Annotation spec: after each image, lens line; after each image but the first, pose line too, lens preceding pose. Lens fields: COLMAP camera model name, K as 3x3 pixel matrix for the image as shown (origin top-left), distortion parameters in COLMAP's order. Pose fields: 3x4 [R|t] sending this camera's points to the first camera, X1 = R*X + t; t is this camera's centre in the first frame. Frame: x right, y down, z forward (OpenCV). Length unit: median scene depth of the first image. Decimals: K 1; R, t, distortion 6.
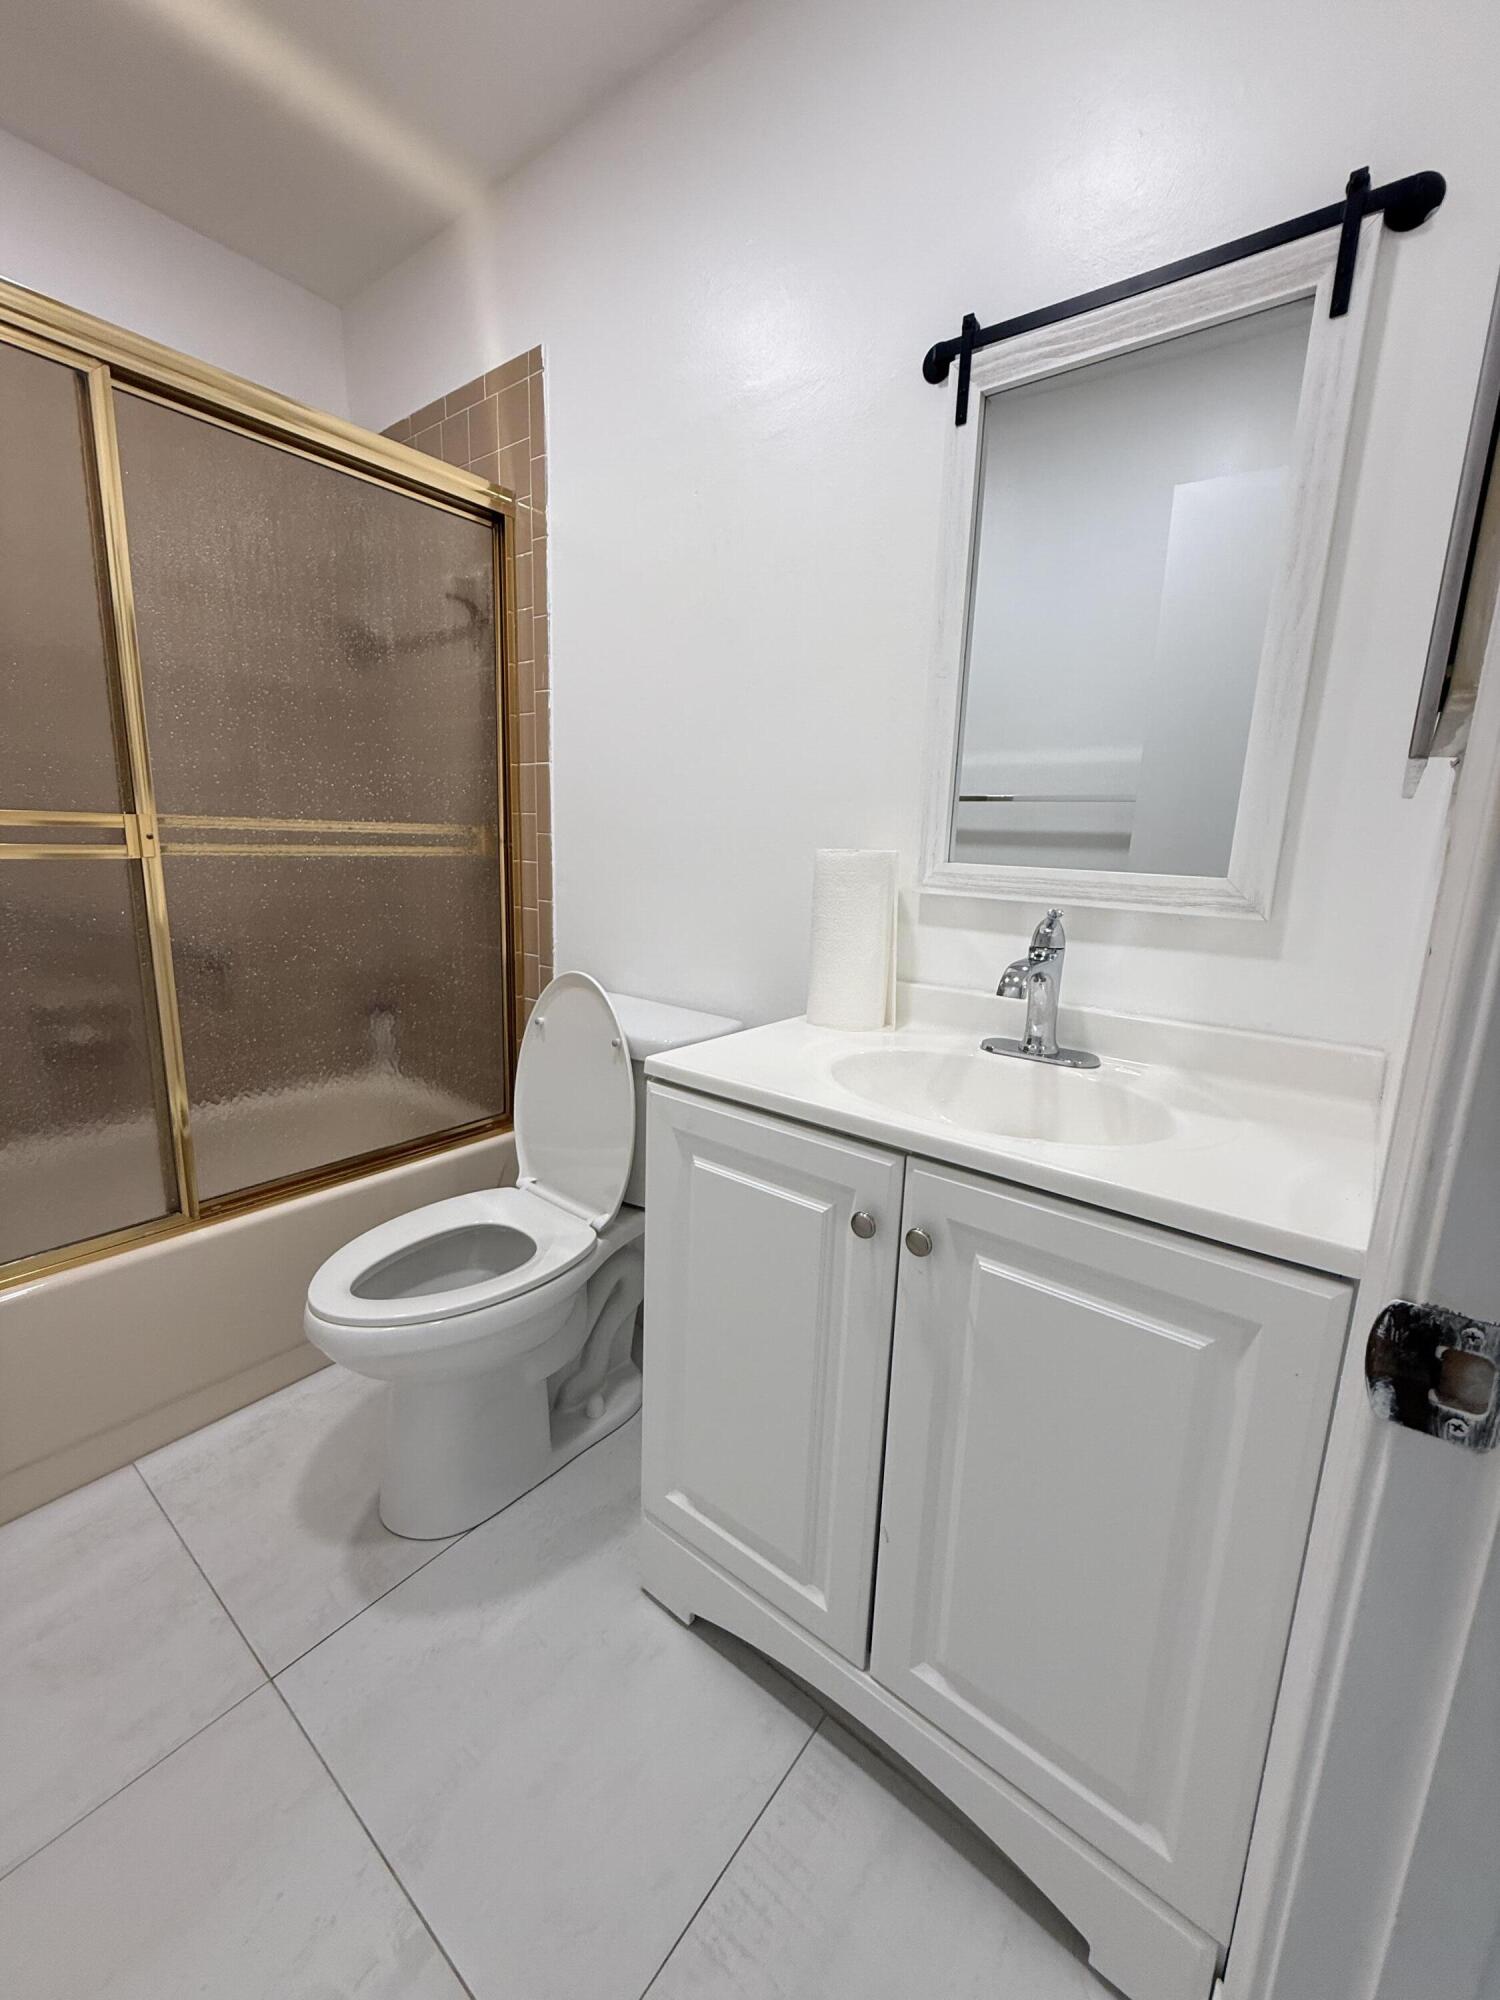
lens RADIAL K [[801.0, 0, 750.3], [0, 801.0, 994.7], [0, 0, 1]] dist [0.000880, 0.000537]
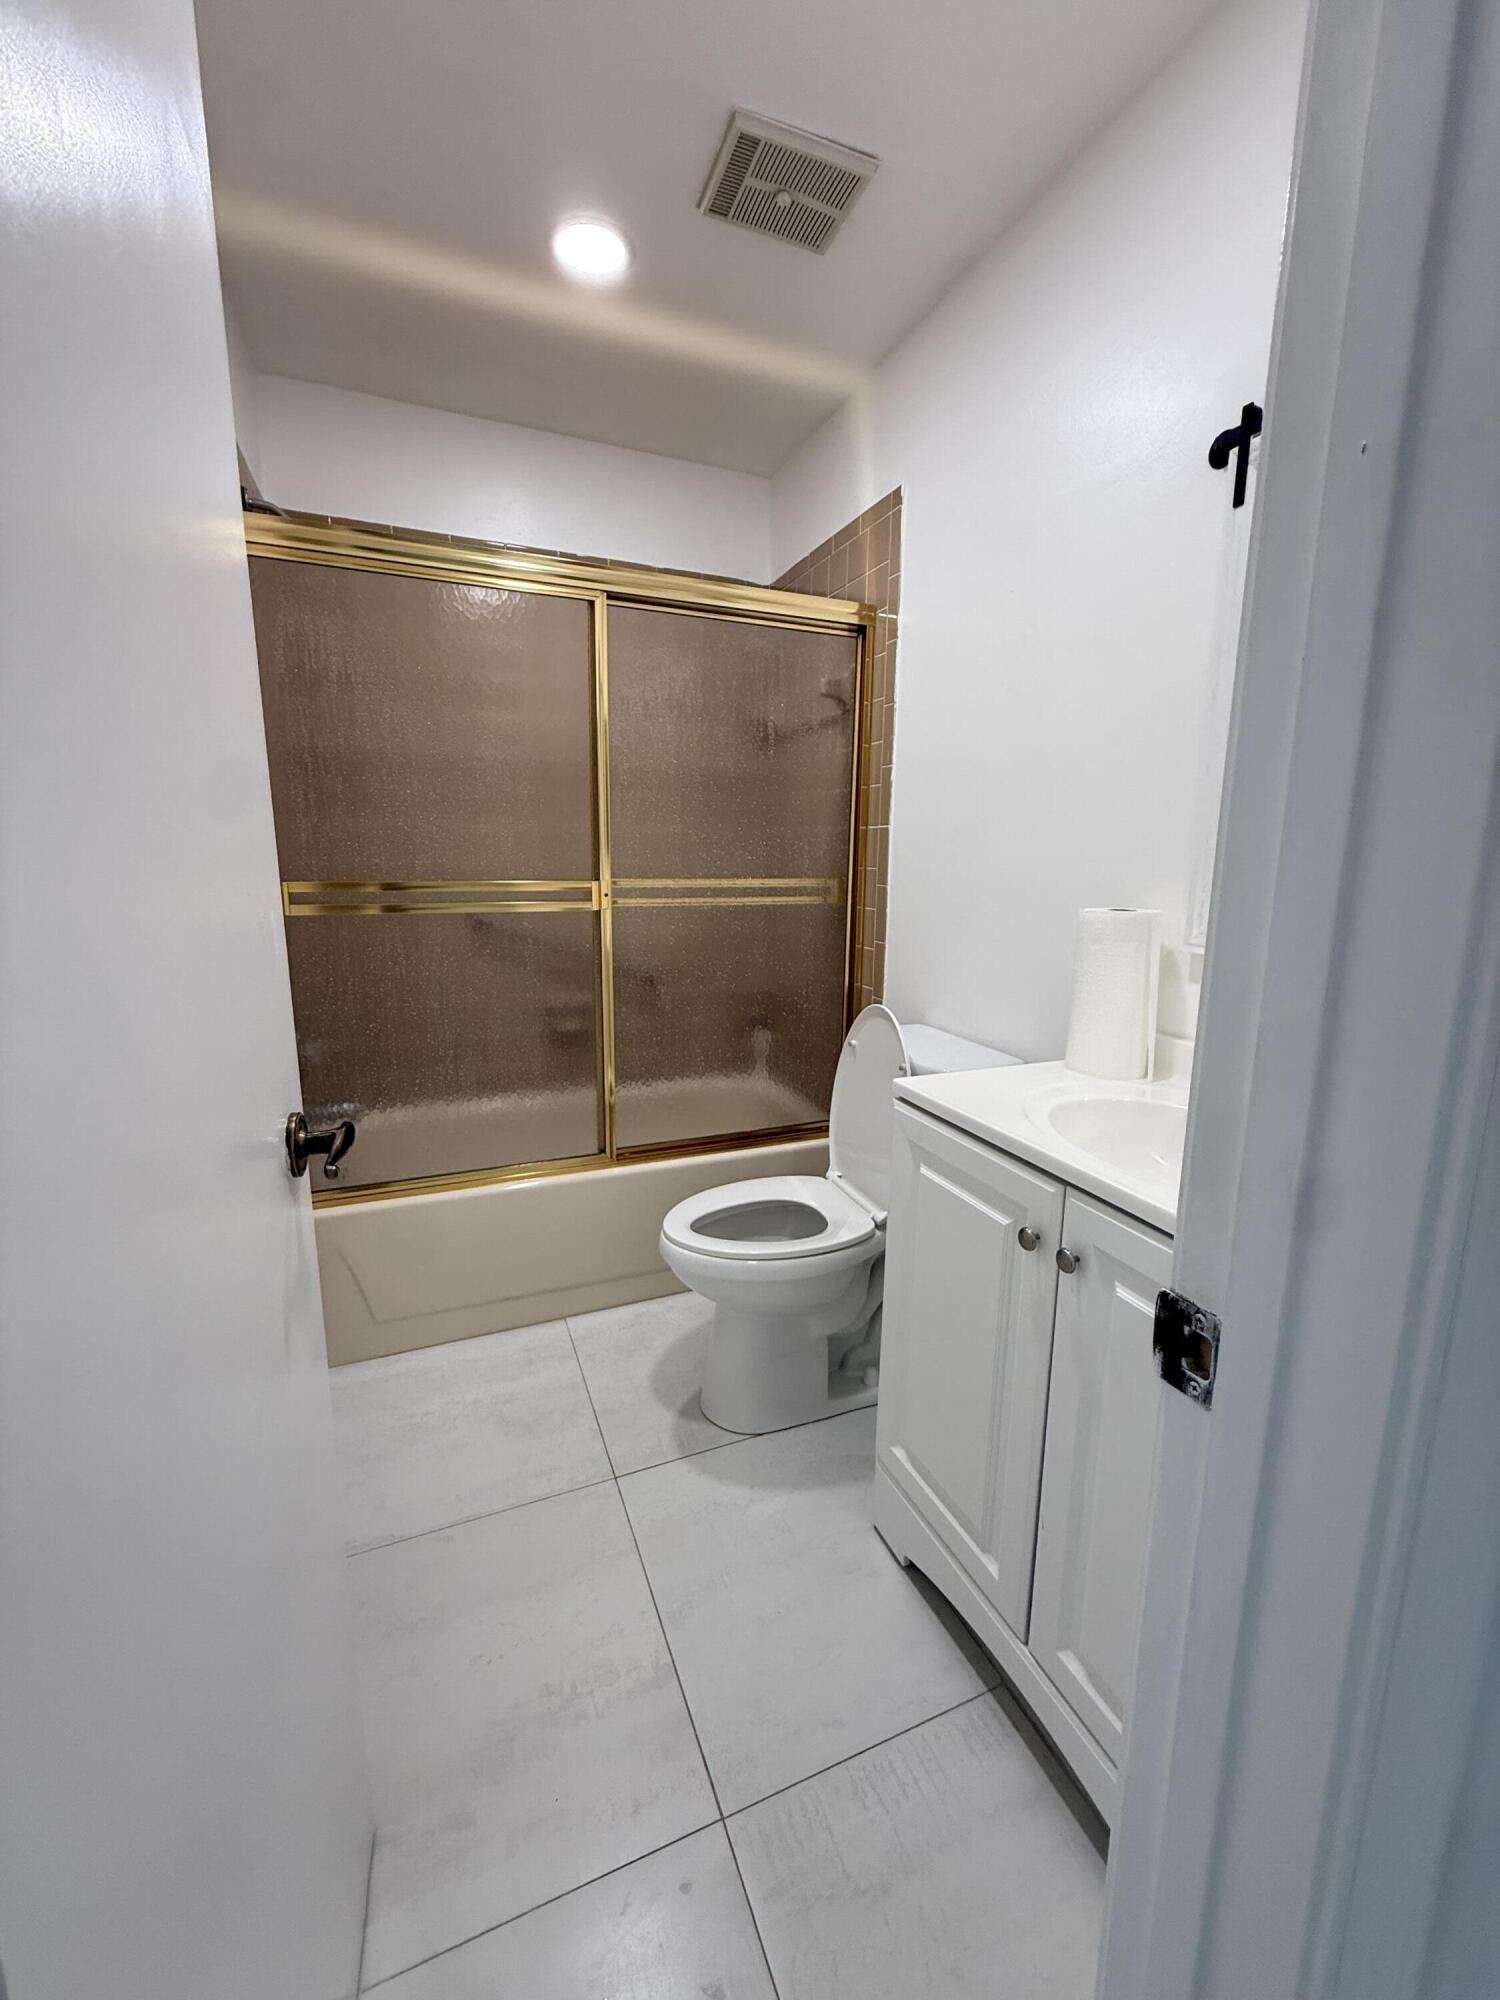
lens RADIAL K [[801.0, 0, 750.3], [0, 801.0, 994.7], [0, 0, 1]] dist [0.000880, 0.000537]
pose [[0.871107, 0.061640, -0.487210, 0.199924], [-0.077996, 0.996864, -0.013334, -0.013097], [0.484861, 0.049616, 0.873183, -0.142629]]
